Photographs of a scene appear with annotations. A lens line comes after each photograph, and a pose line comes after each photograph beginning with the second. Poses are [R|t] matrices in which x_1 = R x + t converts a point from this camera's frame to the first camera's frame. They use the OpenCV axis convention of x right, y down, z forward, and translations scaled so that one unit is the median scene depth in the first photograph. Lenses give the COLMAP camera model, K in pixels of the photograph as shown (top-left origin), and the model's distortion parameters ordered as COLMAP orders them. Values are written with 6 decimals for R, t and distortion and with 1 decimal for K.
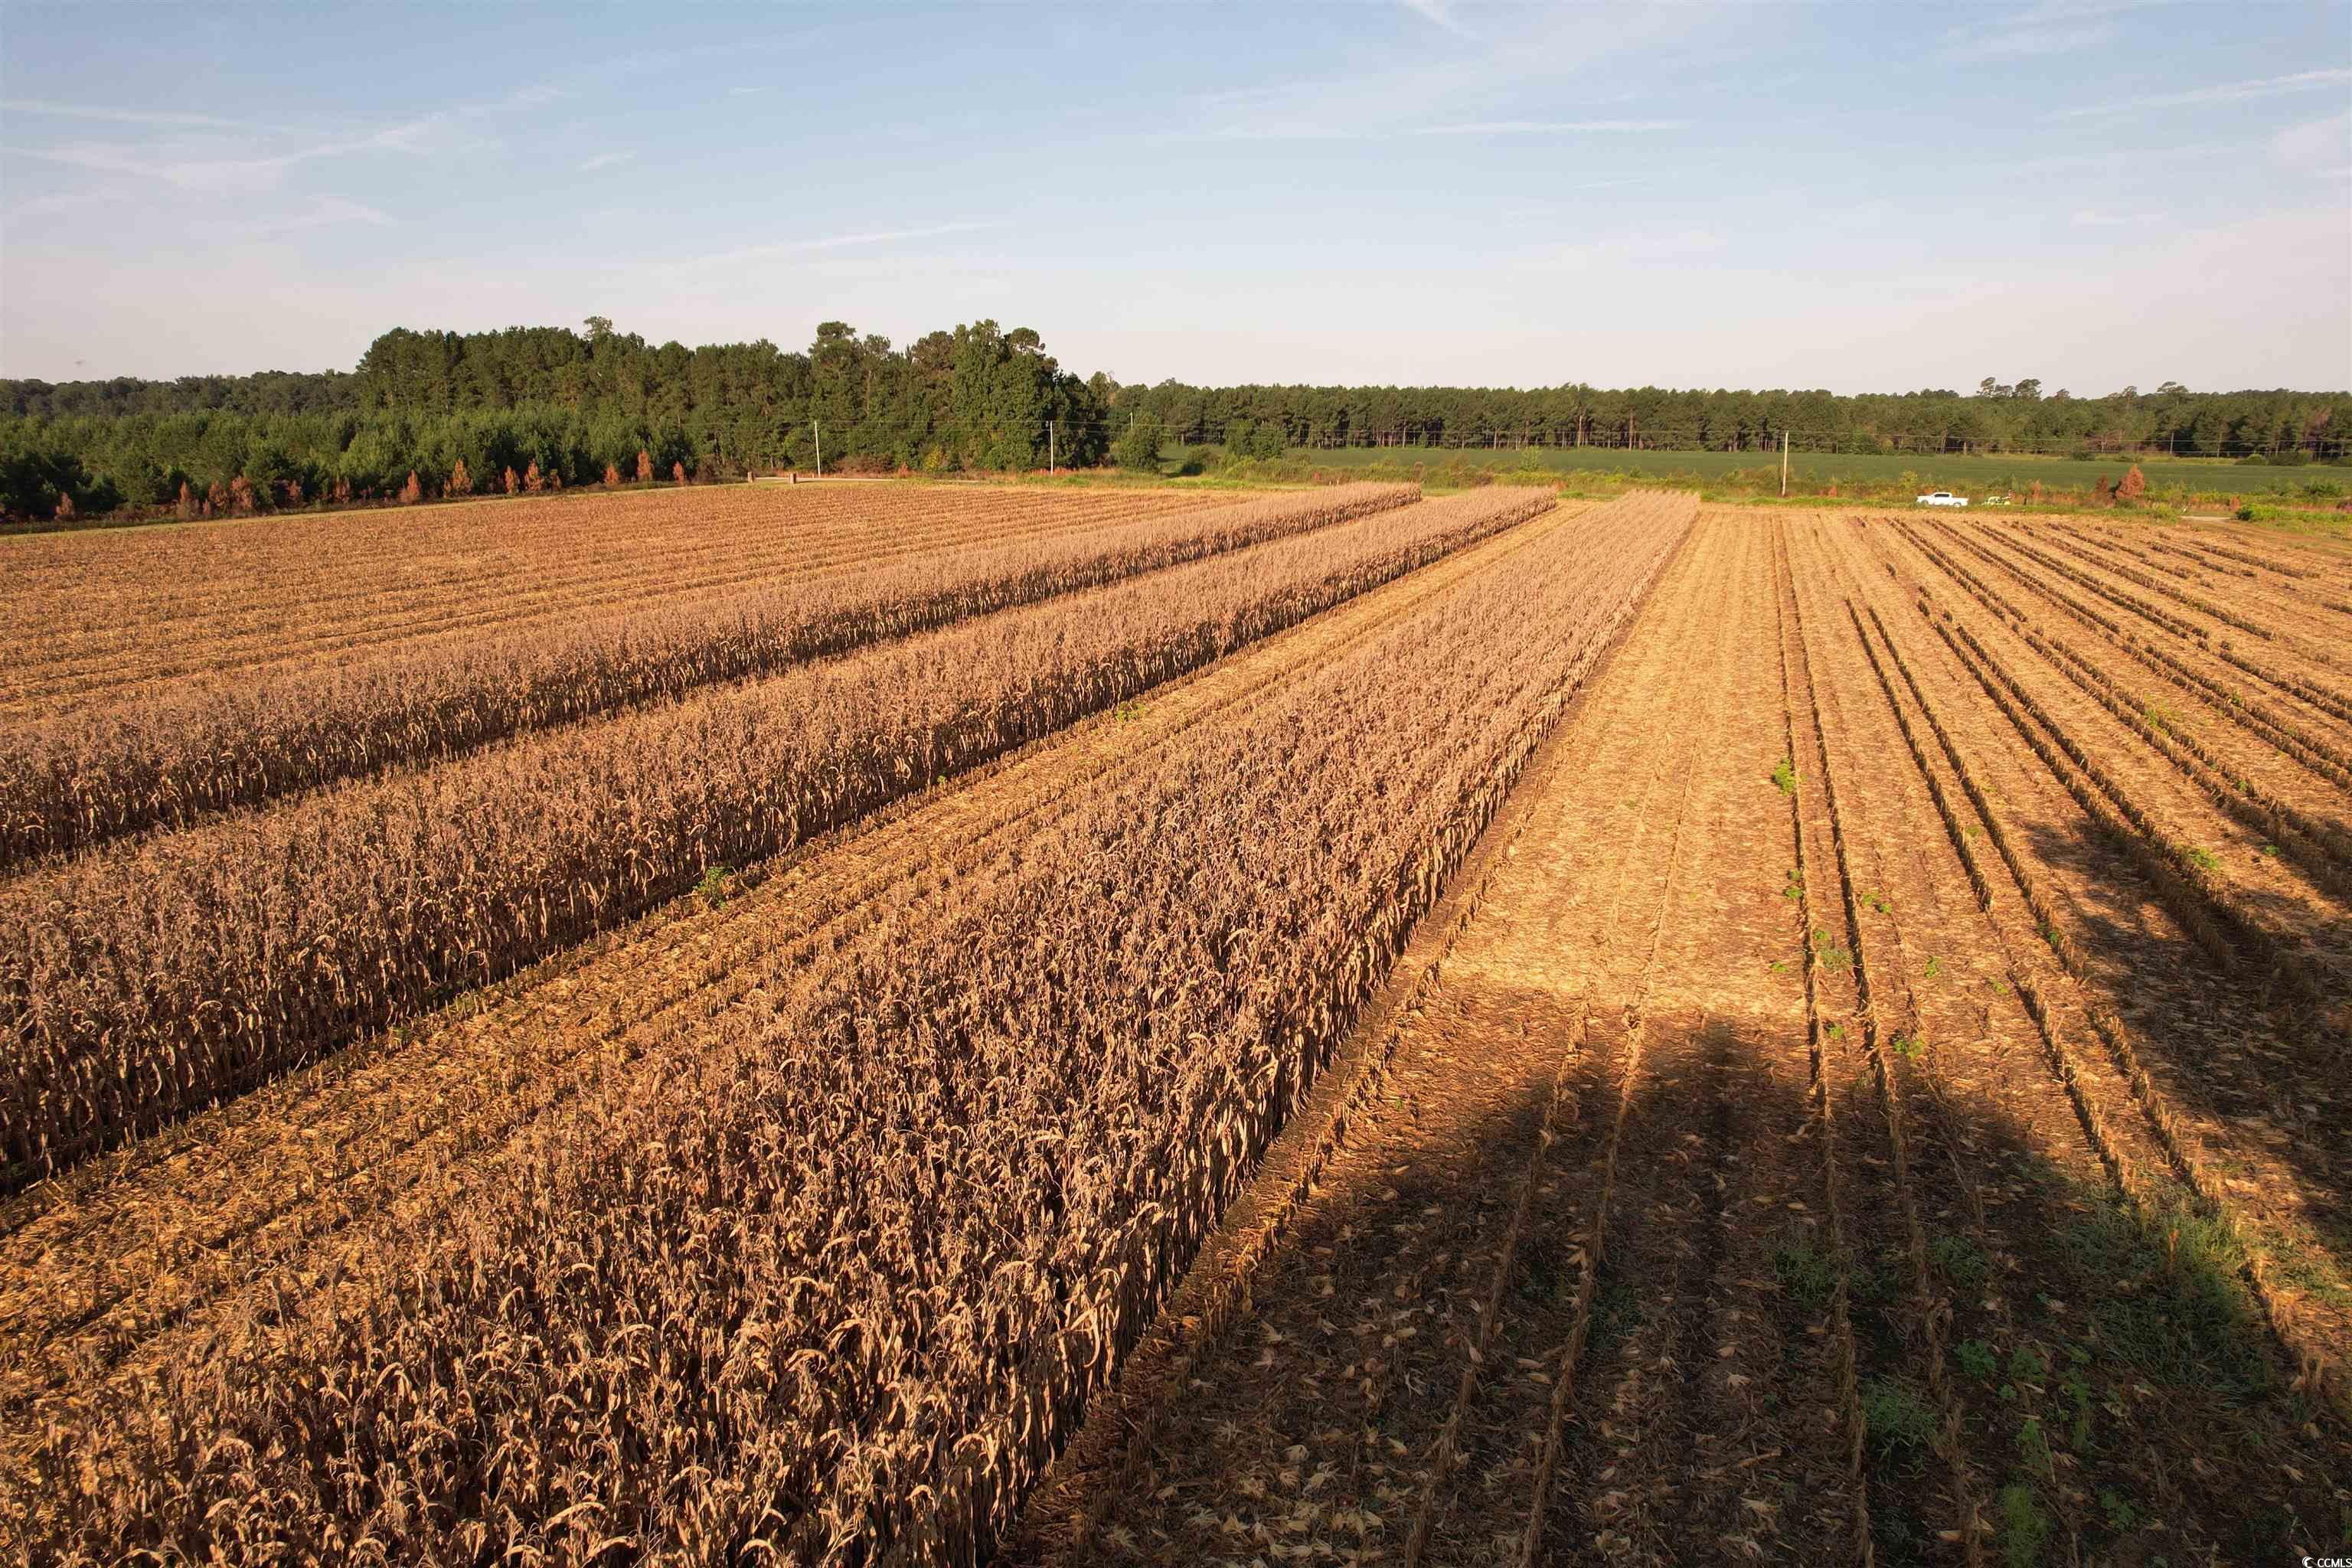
lens RADIAL K [[1473.7, 0, 1176.0], [0, 1473.7, 784.0], [0, 0, 1]] dist [-0.008116, -0.000469]
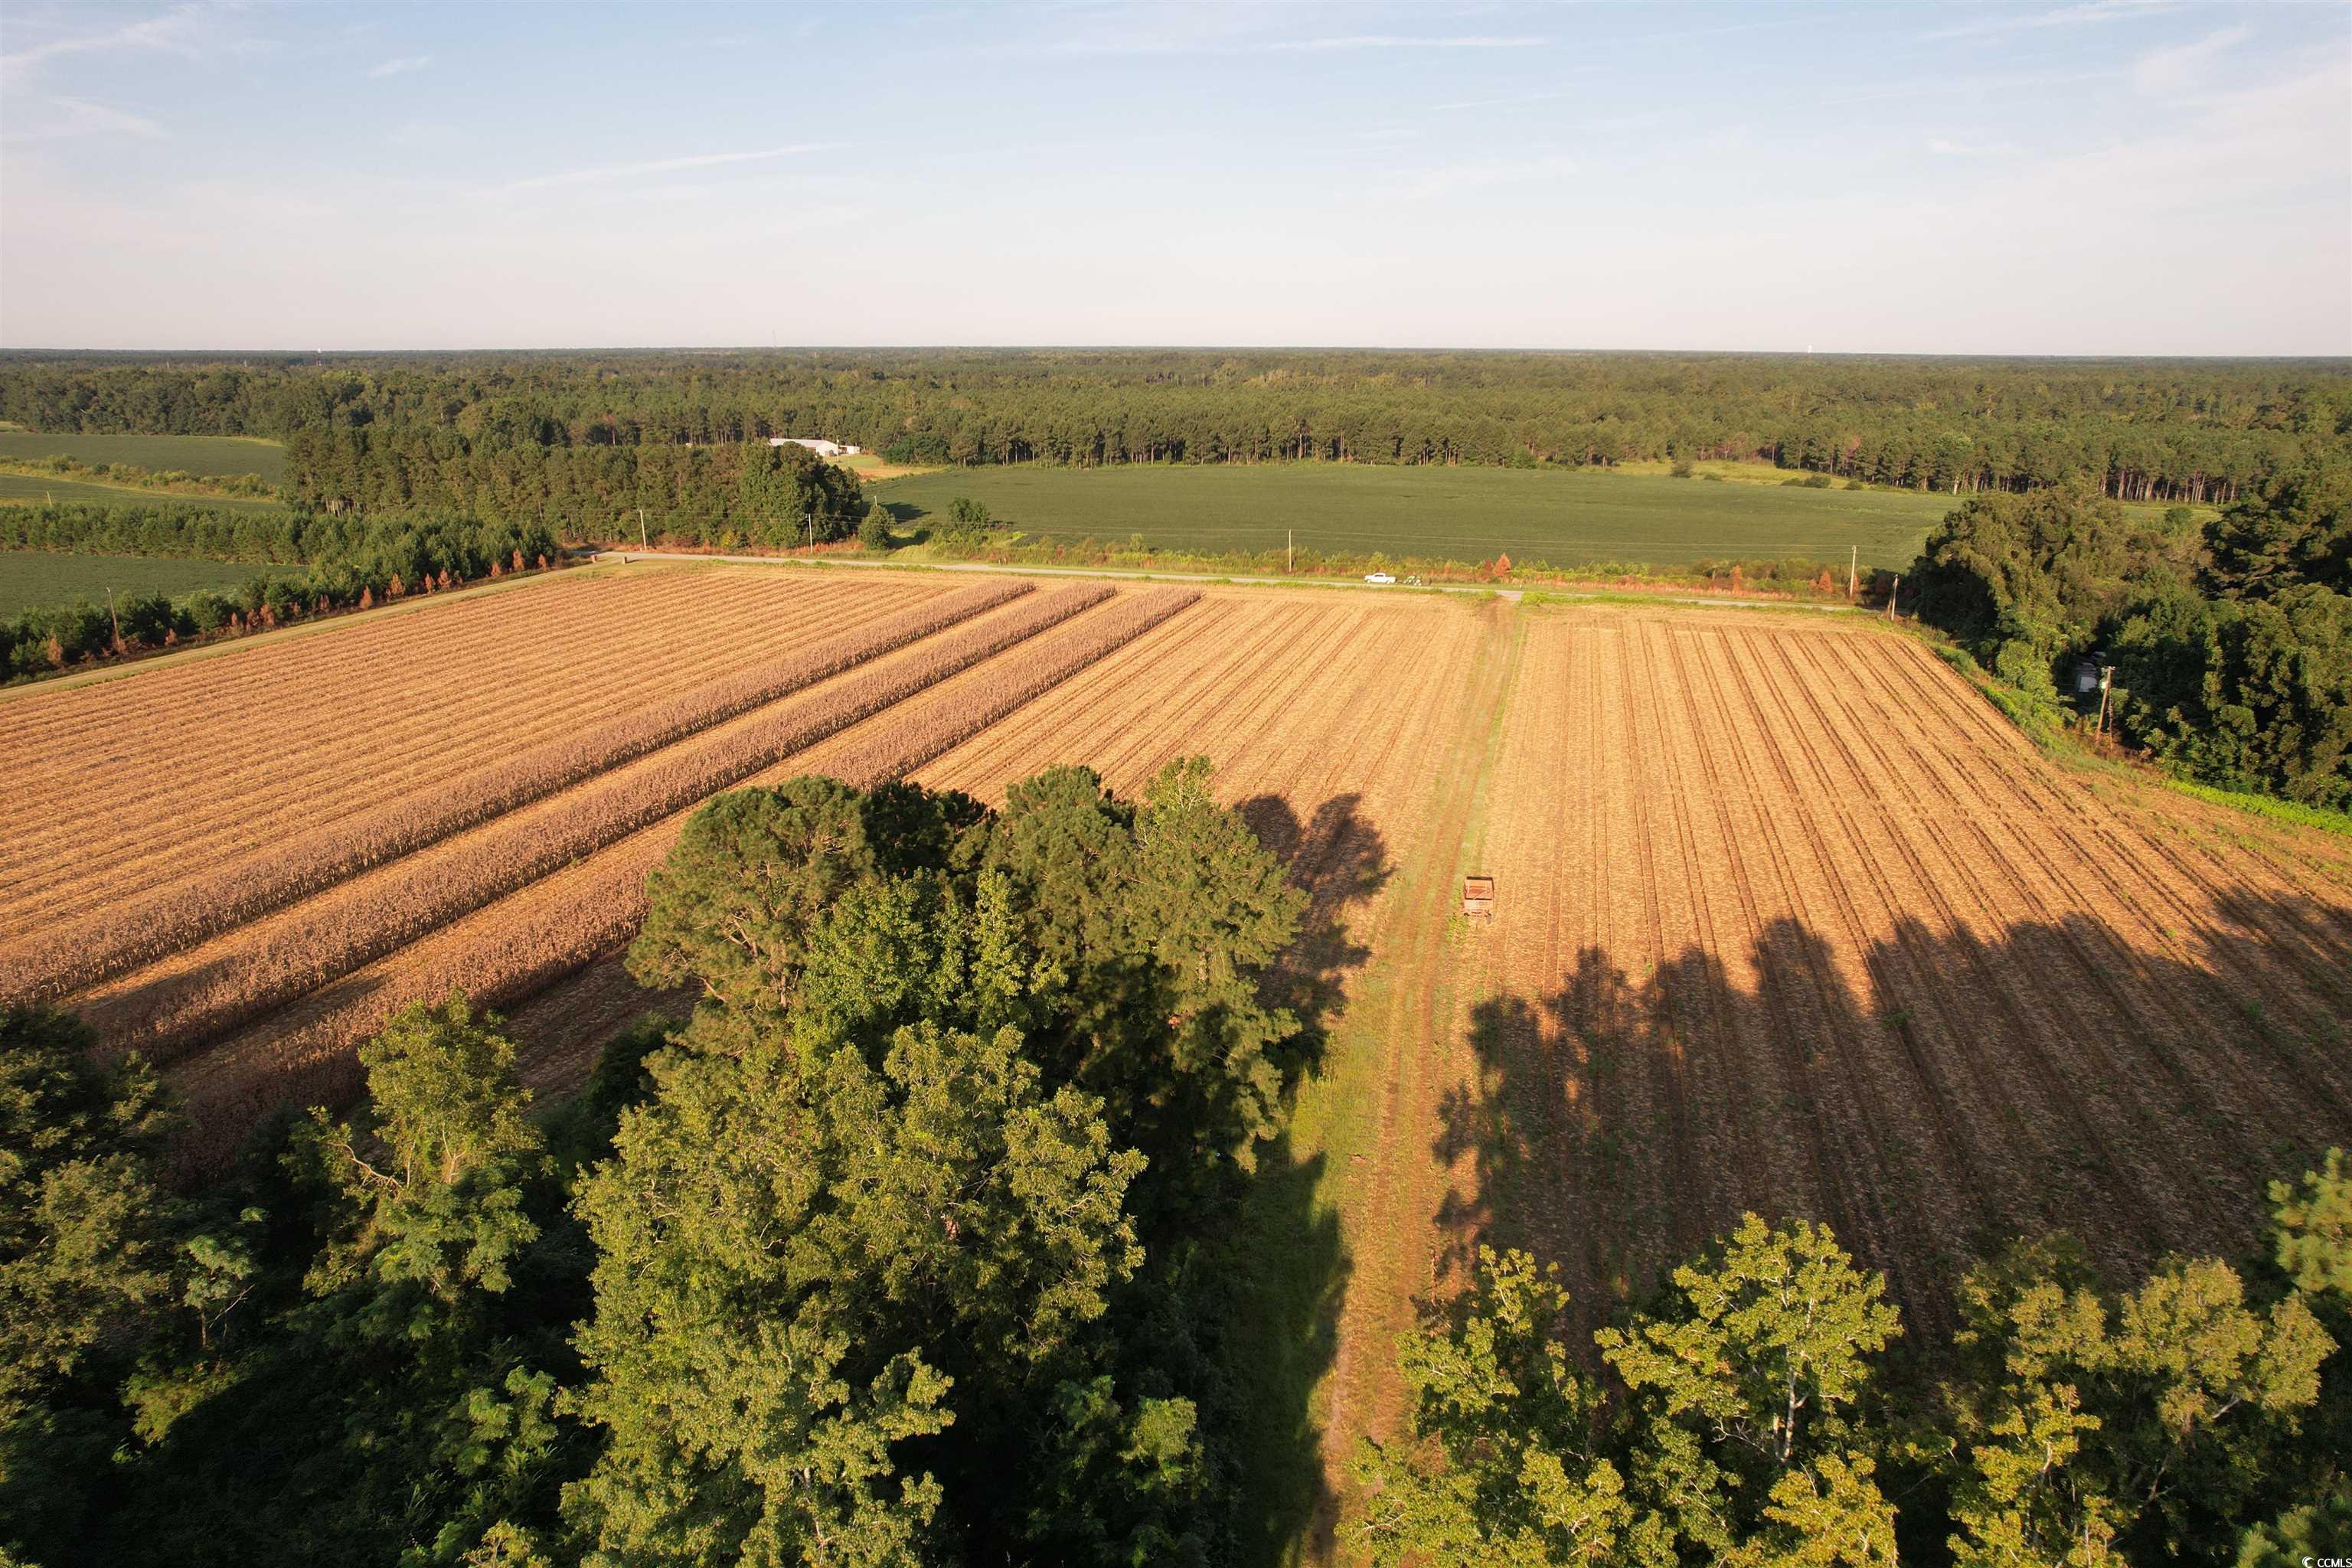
lens RADIAL K [[1473.7, 0, 1176.0], [0, 1473.7, 784.0], [0, 0, 1]] dist [-0.008116, -0.000469]
pose [[0.996422, -0.025203, 0.080675, 0.171228], [0.021567, 0.998726, 0.045627, -0.050089], [-0.081722, -0.043724, 0.995696, -0.533872]]
